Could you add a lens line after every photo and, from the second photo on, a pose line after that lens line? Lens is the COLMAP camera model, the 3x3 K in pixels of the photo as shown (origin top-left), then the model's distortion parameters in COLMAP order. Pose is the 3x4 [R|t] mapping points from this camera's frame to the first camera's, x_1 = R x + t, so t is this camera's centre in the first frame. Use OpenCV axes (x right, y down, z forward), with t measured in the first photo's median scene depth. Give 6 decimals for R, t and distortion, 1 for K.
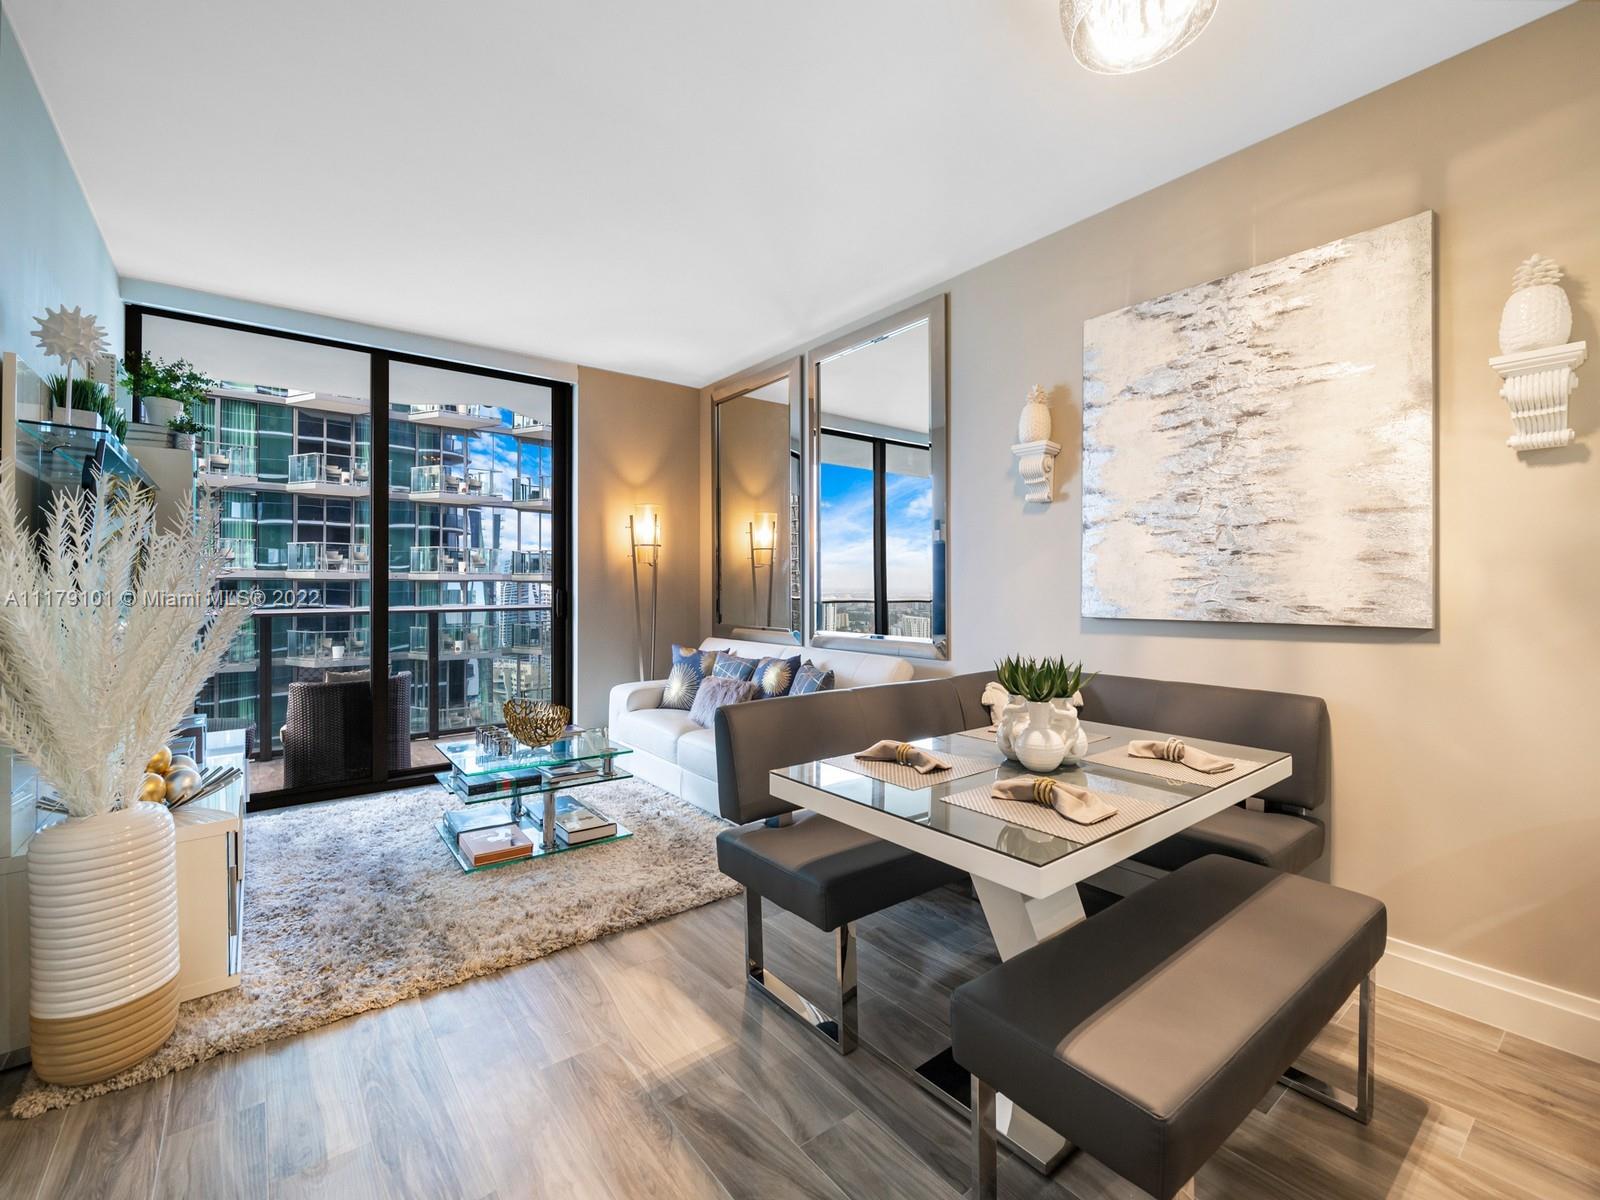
lens RADIAL K [[685.3, 0, 805.6], [0, 685.3, 586.0], [0, 0, 1]] dist [0.002749, -0.000807]
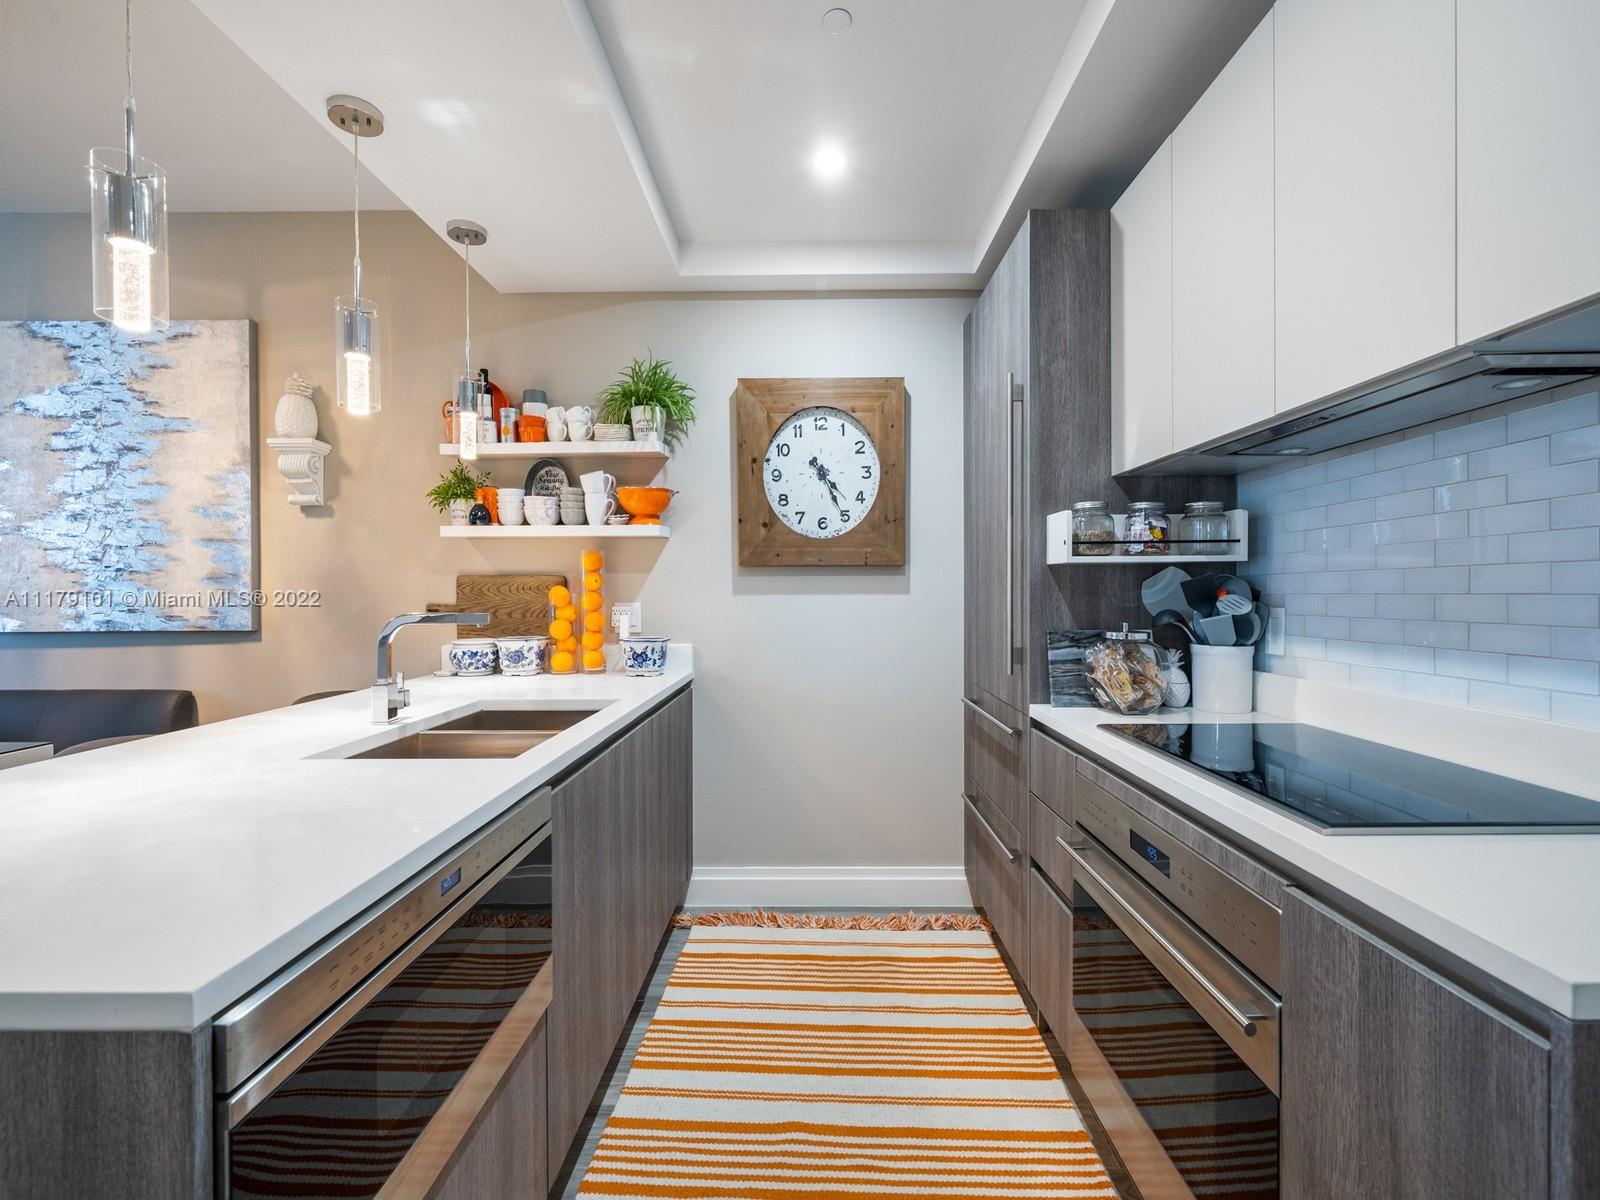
lens RADIAL K [[685.3, 0, 801.6], [0, 685.3, 595.6], [0, 0, 1]] dist [0.002749, -0.000807]
pose [[0.633385, -0.009092, 0.773783, 0.464858], [0.002639, 0.999951, 0.009589, -0.014125], [-0.773832, -0.004032, 0.633378, -0.583348]]
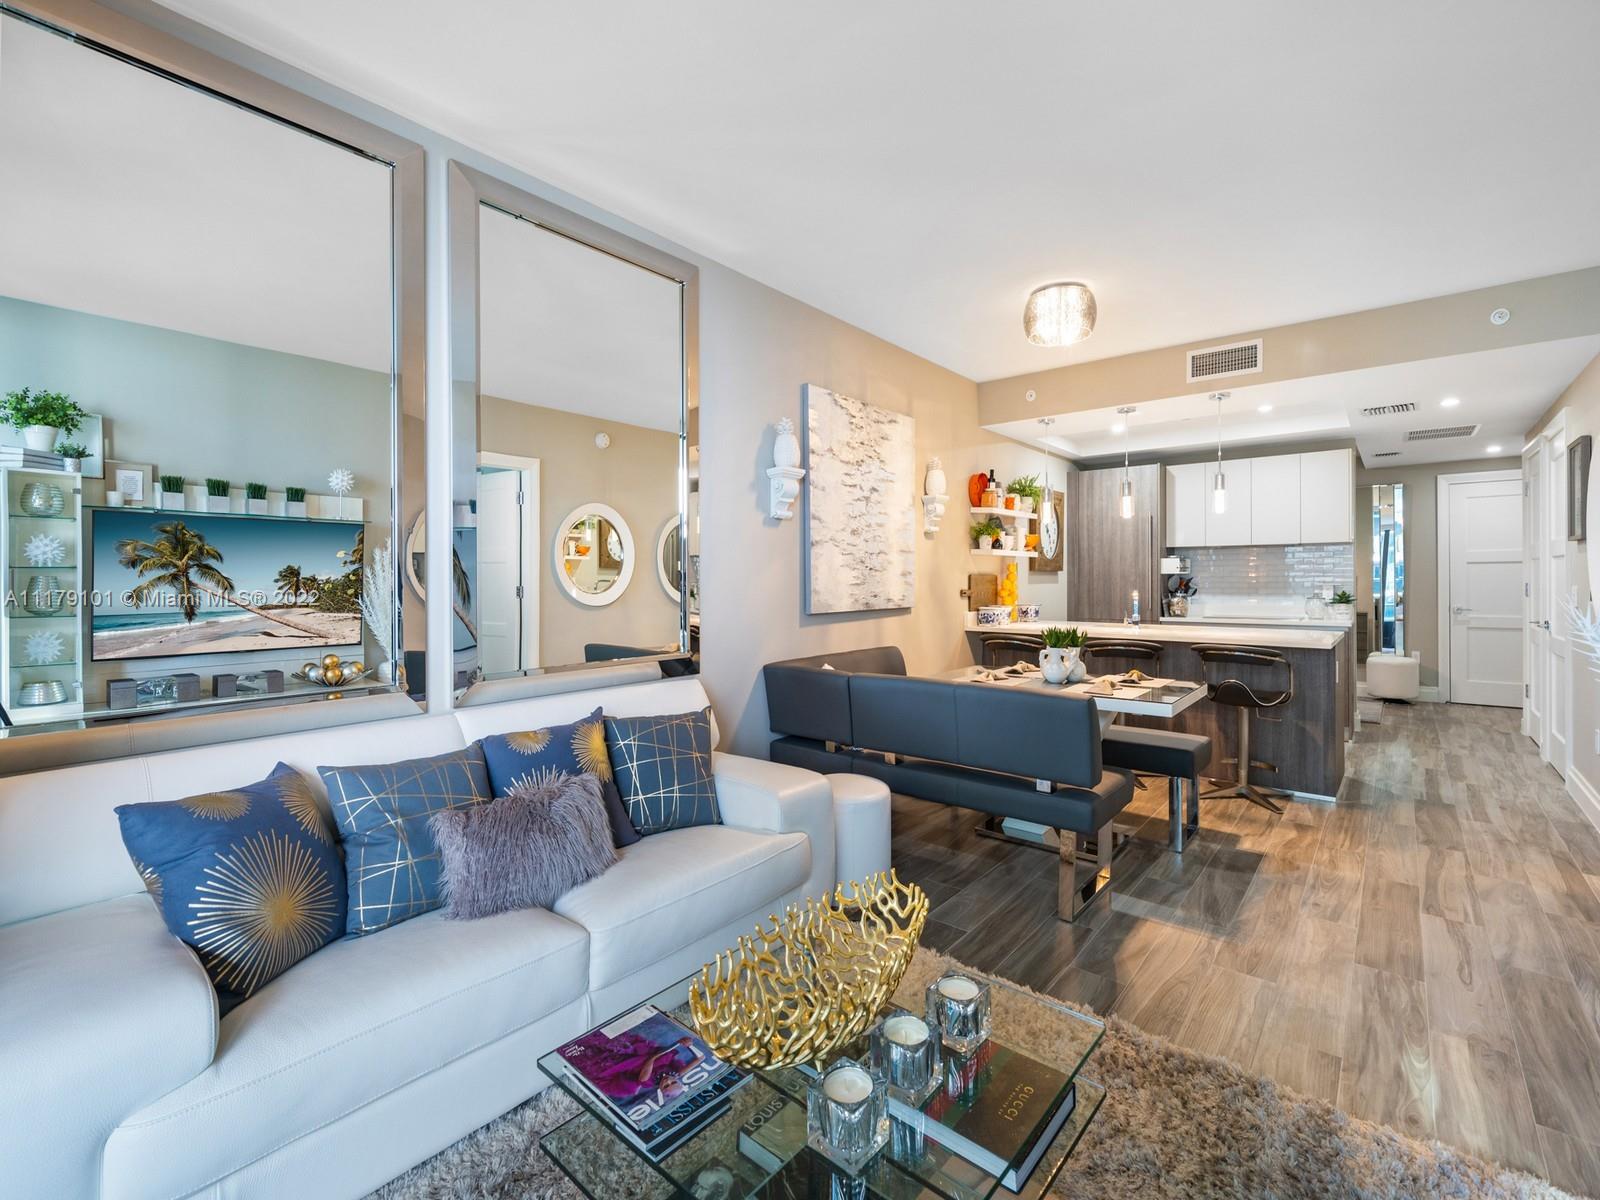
lens RADIAL K [[685.3, 0, 825.9], [0, 685.3, 584.7], [0, 0, 1]] dist [0.002749, -0.000807]
pose [[-0.194534, -0.007861, 0.980864, -1.020482], [0.001715, 0.999964, 0.008354, -0.024010], [-0.980894, 0.003308, -0.194514, 1.441727]]
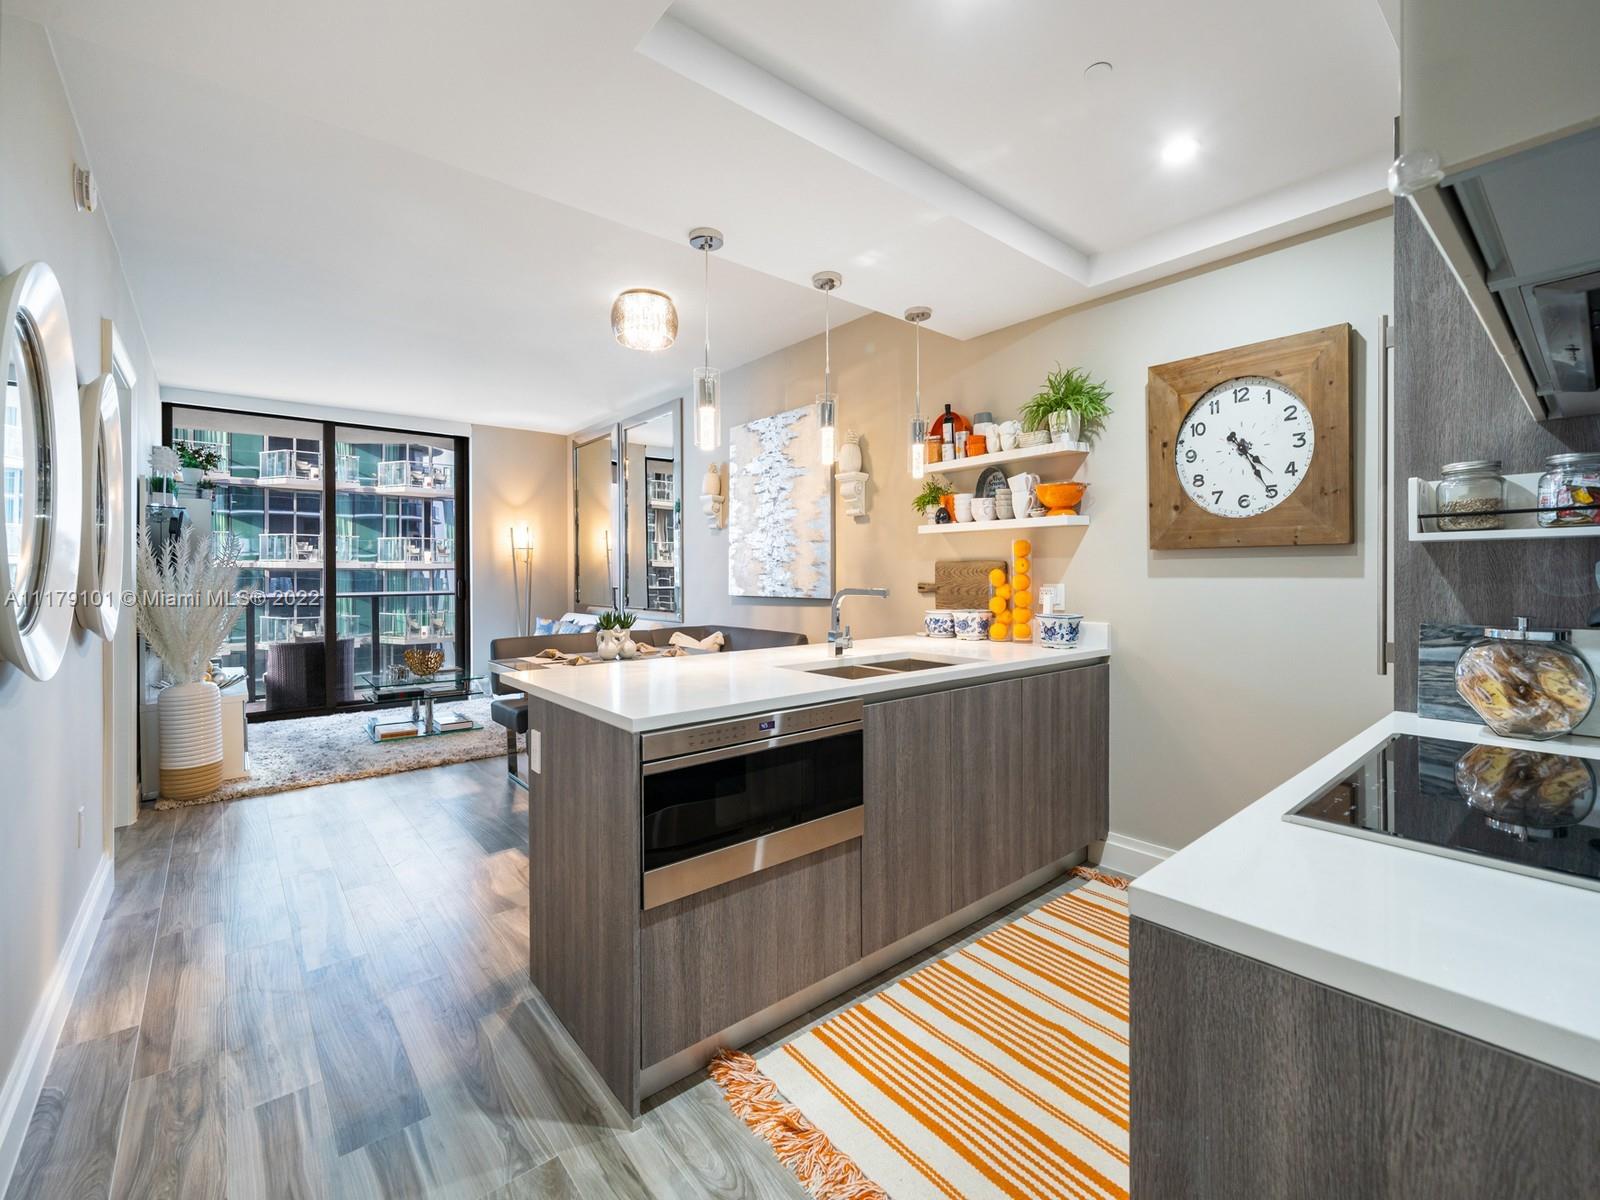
lens RADIAL K [[685.3, 0, 811.5], [0, 685.3, 575.9], [0, 0, 1]] dist [0.002749, -0.000807]
pose [[0.999452, -0.003384, 0.032927, 0.659294], [0.003211, 0.999981, 0.005289, -0.015532], [-0.032945, -0.005180, 0.999444, -0.923179]]
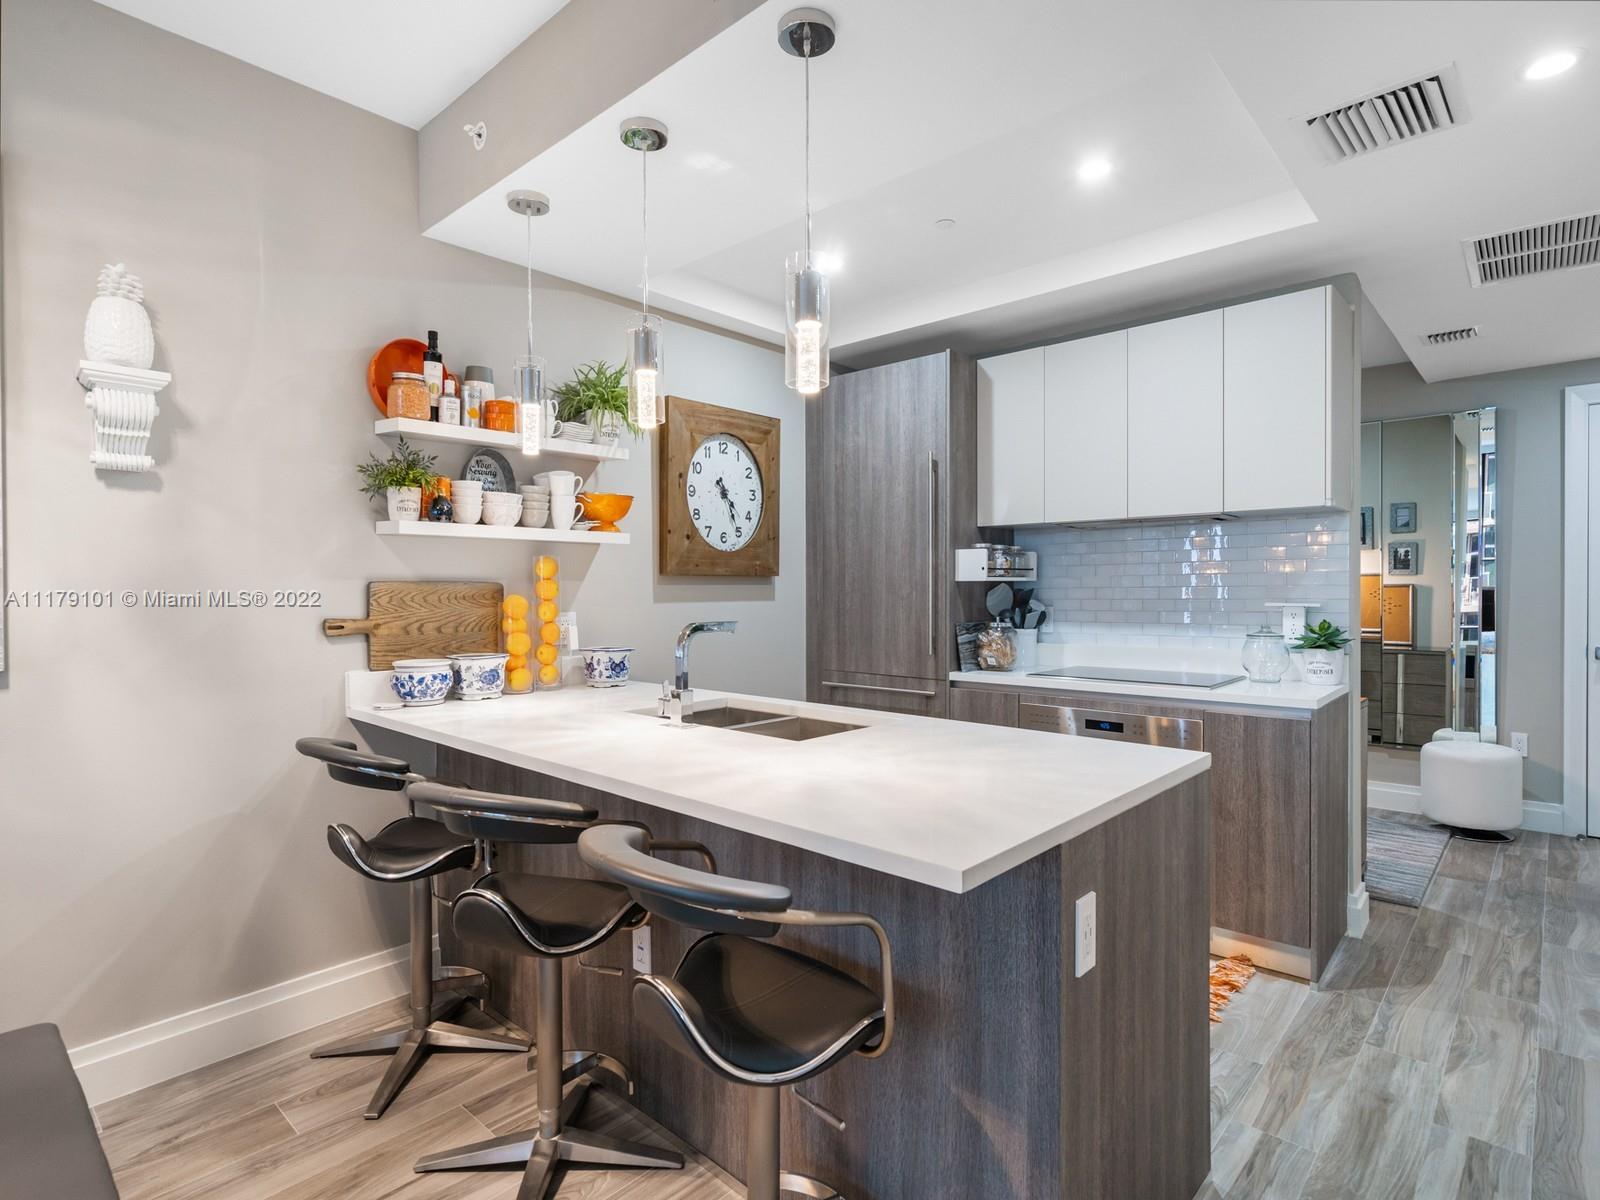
lens RADIAL K [[836.1, 0, 795.9], [0, 836.1, 601.5], [0, 0, 1]] dist [0.006644, -0.001249]
pose [[-0.155995, -0.016197, 0.987625, -0.169396], [0.000473, 0.999864, 0.016472, -0.029869], [-0.987758, 0.003036, -0.155966, 0.204049]]
